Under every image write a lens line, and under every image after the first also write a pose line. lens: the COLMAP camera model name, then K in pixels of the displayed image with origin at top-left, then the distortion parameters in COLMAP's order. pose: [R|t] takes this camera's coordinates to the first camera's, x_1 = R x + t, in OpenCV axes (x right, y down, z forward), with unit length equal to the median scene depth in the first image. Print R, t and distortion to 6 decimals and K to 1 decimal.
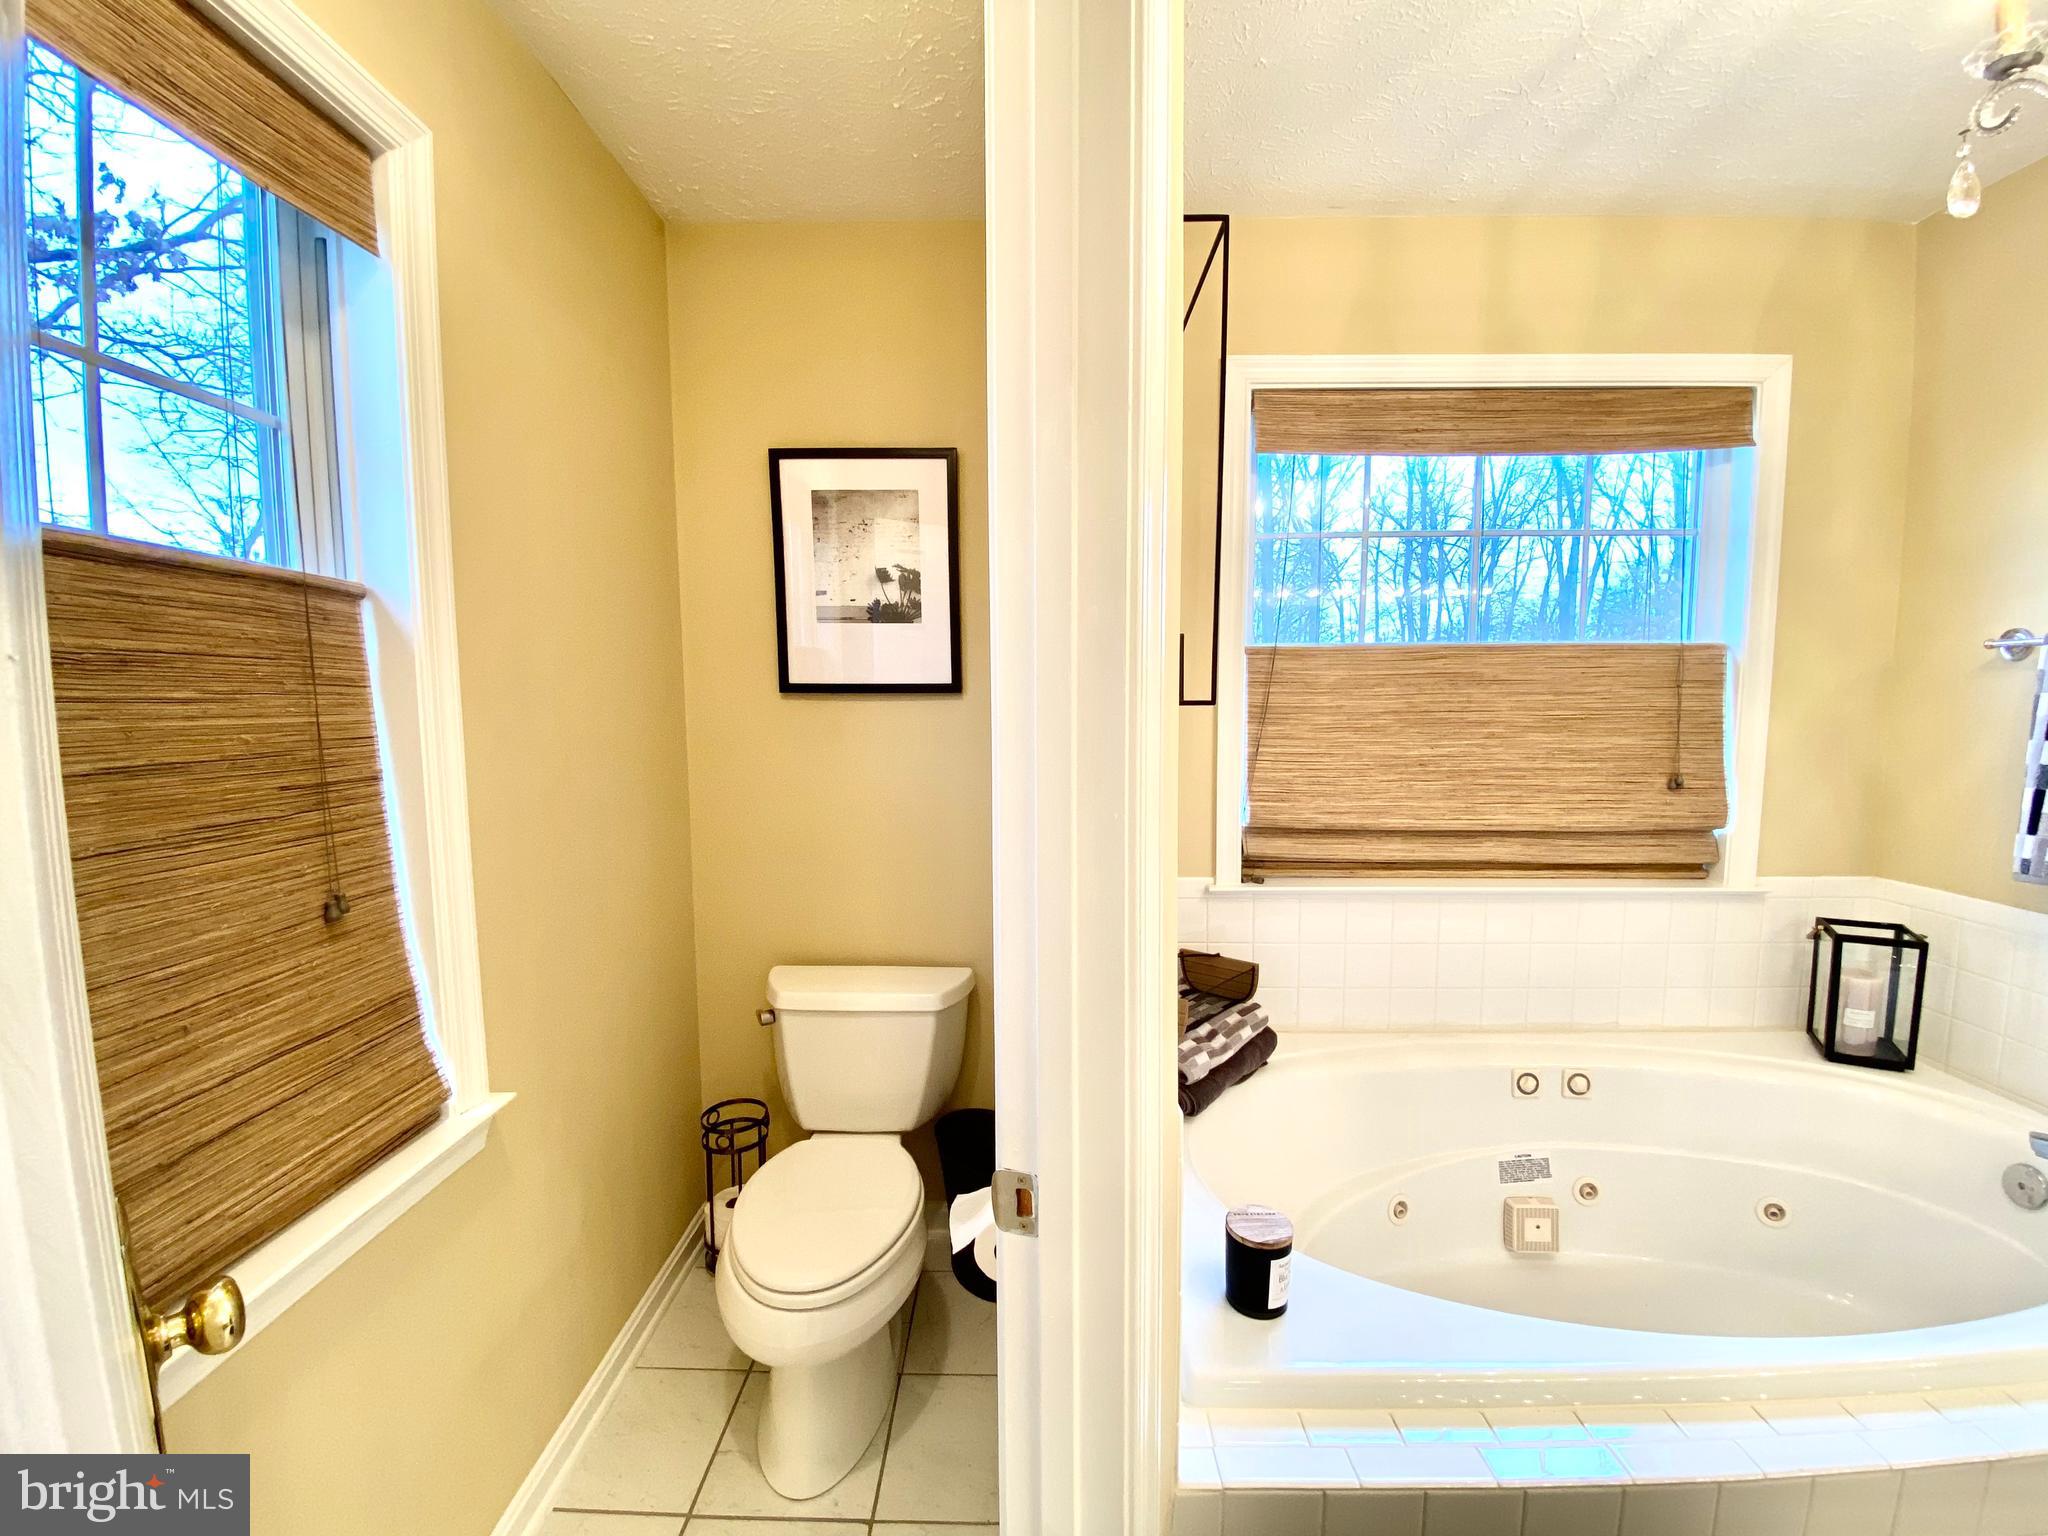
lens RADIAL K [[832.8, 0, 1020.7], [0, 832.8, 771.1], [0, 0, 1]] dist [0.026209, -0.023796]
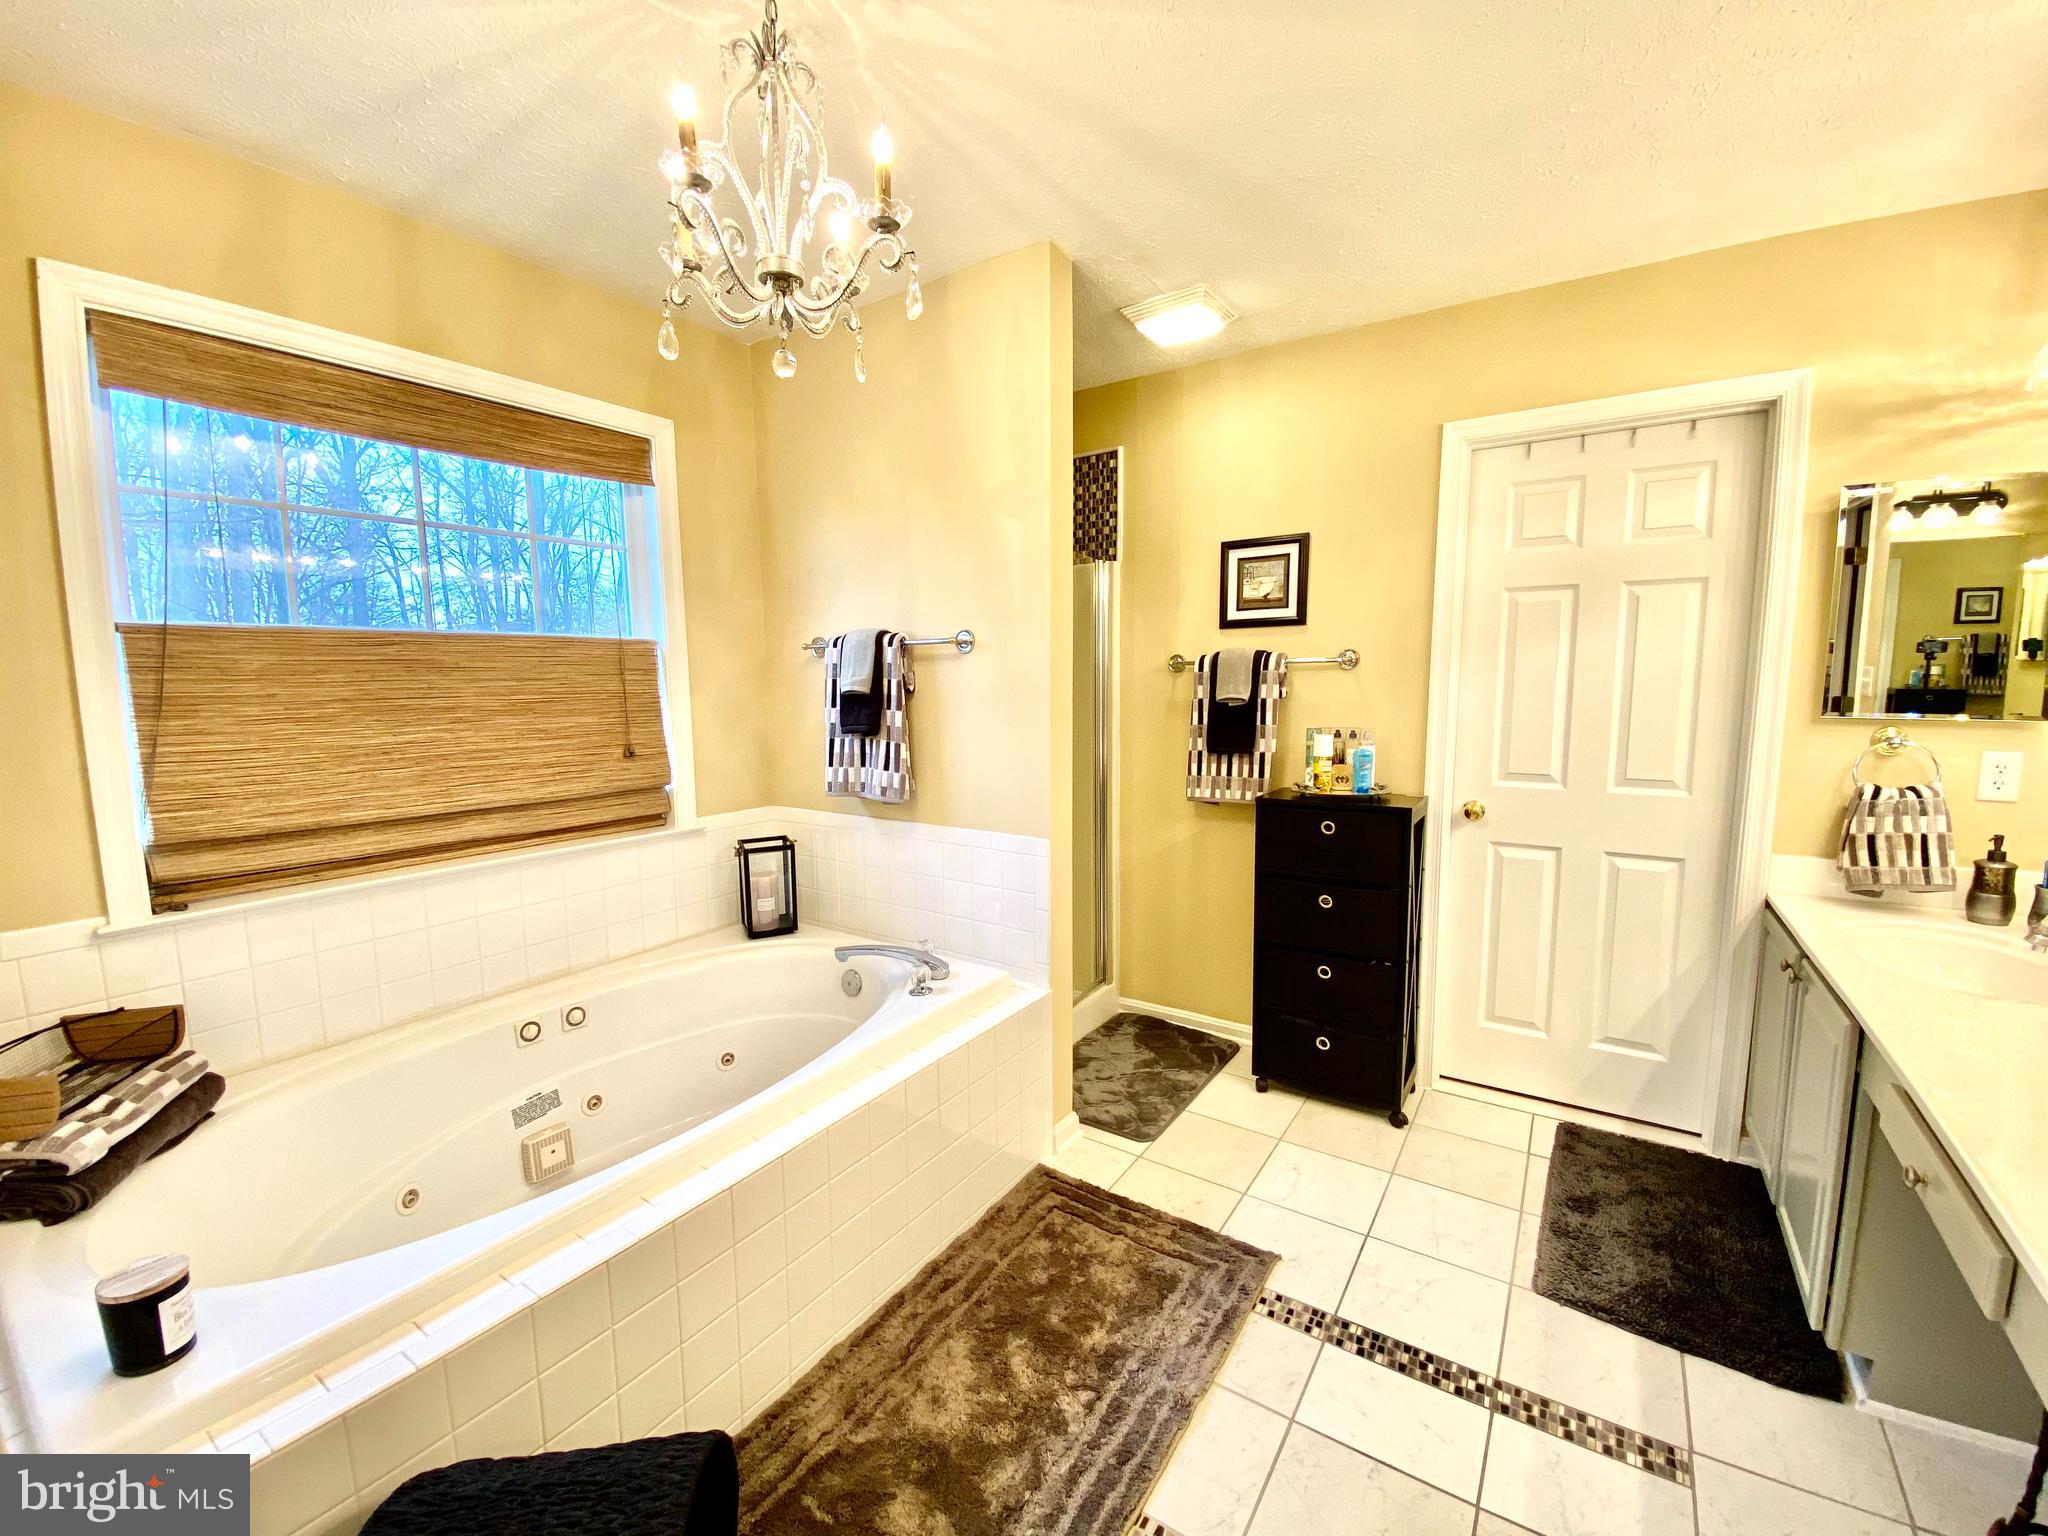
lens RADIAL K [[832.8, 0, 1020.7], [0, 832.8, 771.1], [0, 0, 1]] dist [0.026209, -0.023796]
pose [[0.547009, -0.095640, 0.831645, 0.068504], [0.080135, 0.994872, 0.061703, 0.012749], [-0.833282, 0.032891, 0.551869, -0.165392]]
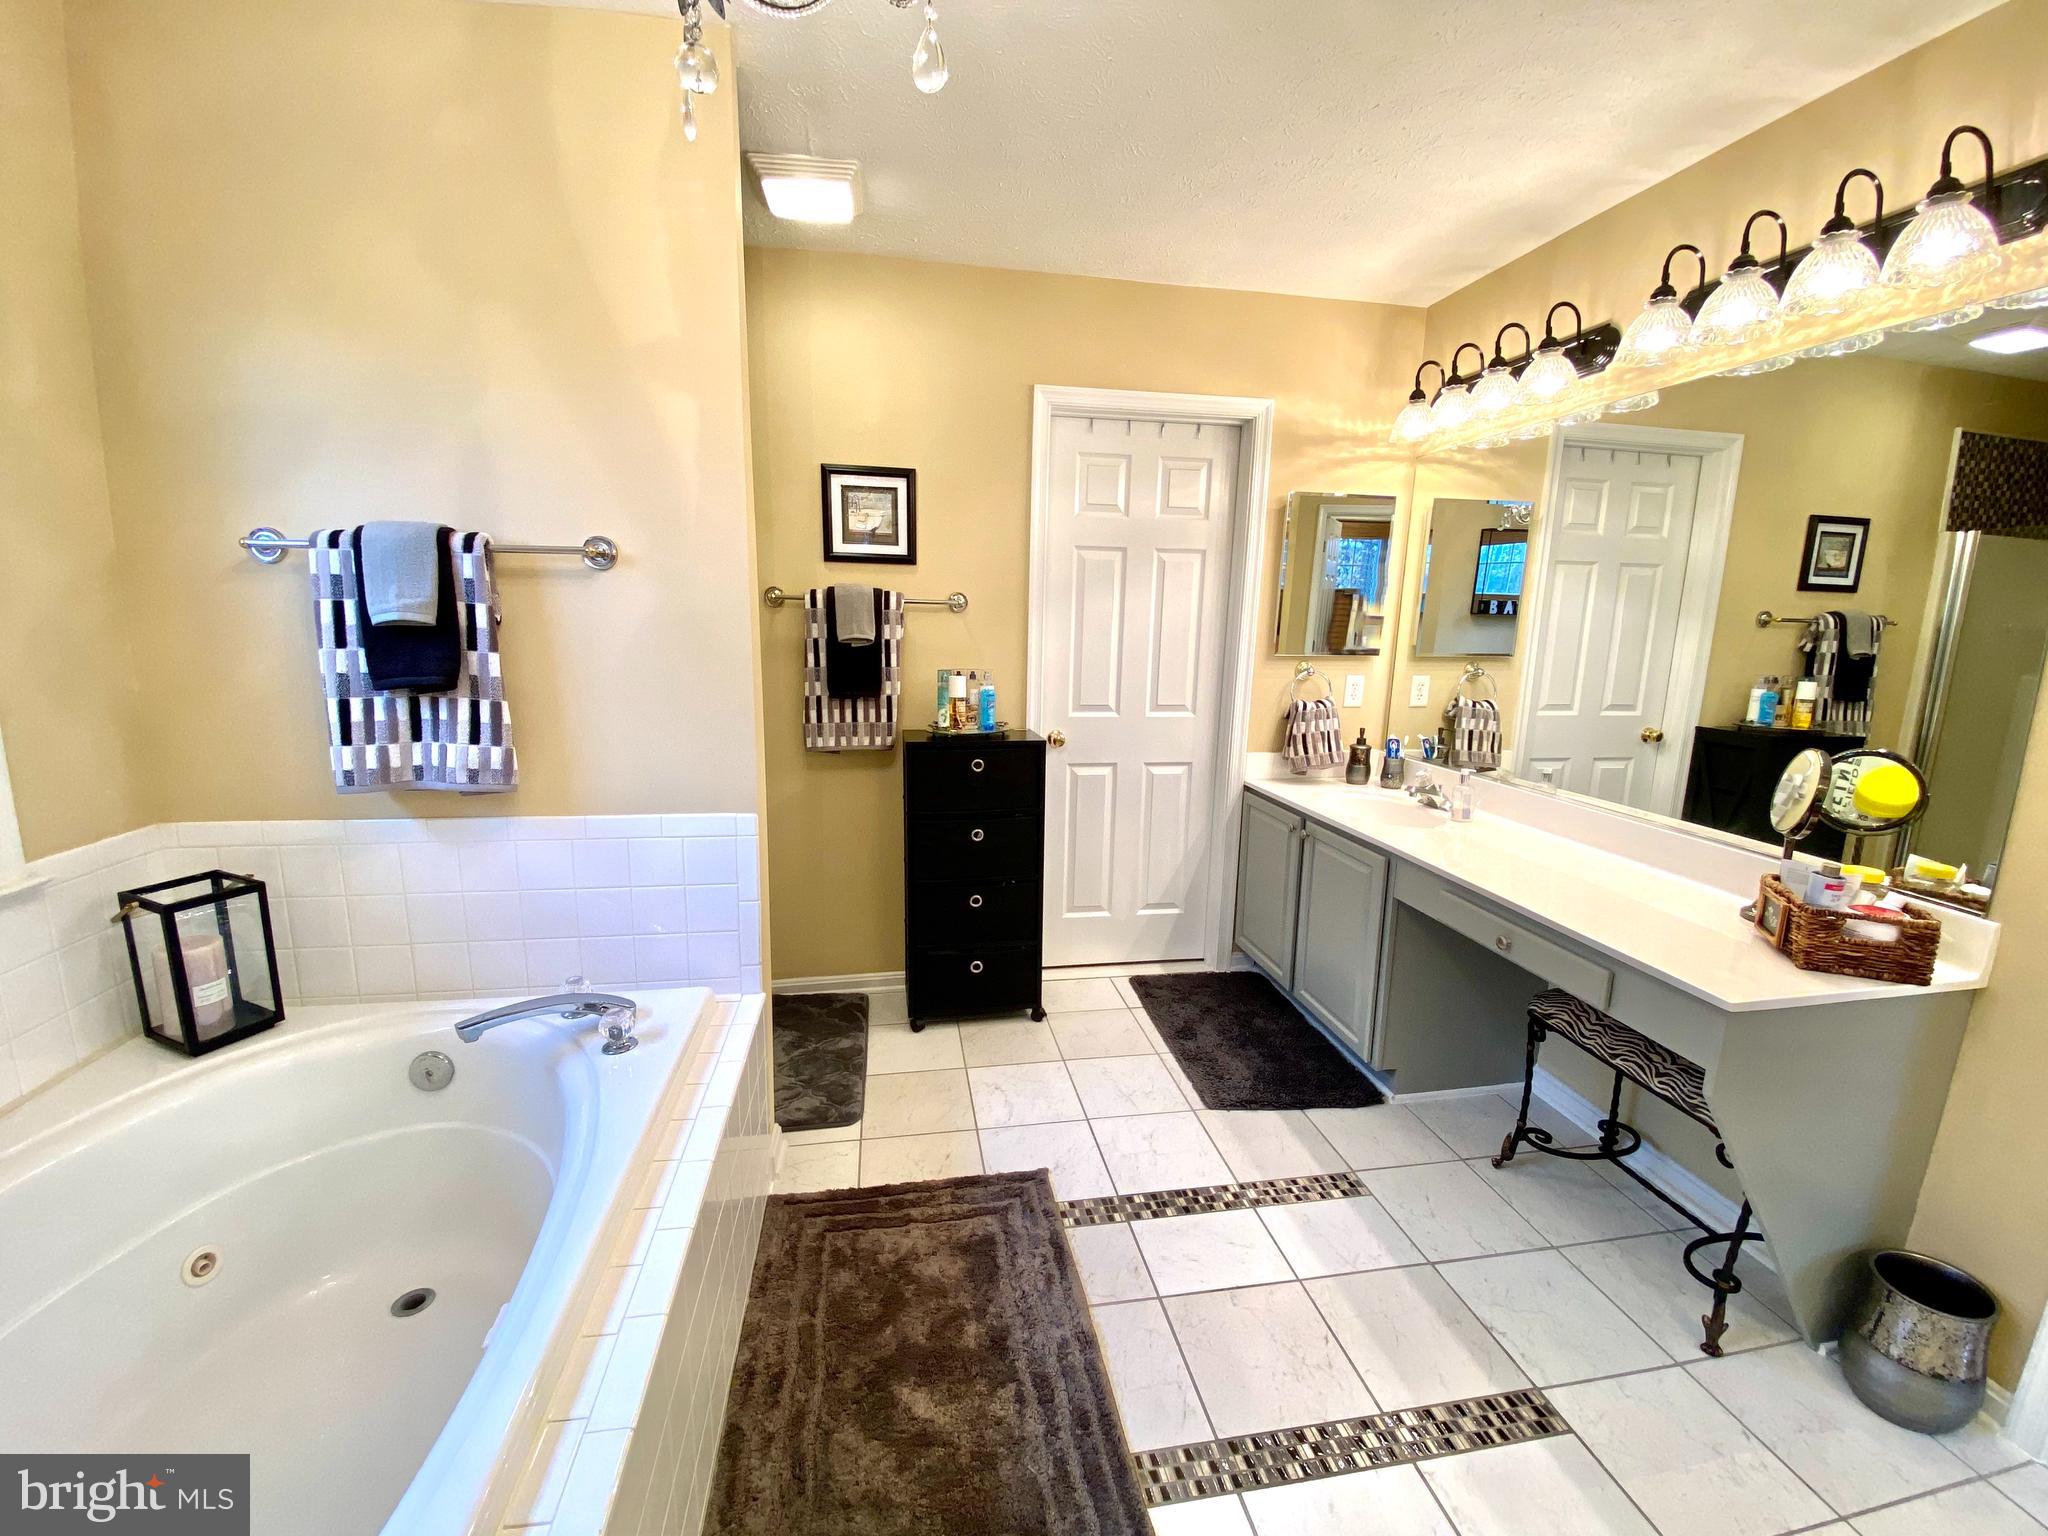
lens RADIAL K [[827.4, 0, 1020.1], [0, 827.4, 776.6], [0, 0, 1]] dist [0.026575, -0.024099]
pose [[-0.182851, -0.182327, 0.966086, 0.093128], [0.068045, 0.977950, 0.197445, -0.022985], [-0.980783, 0.101840, -0.166413, 0.311168]]
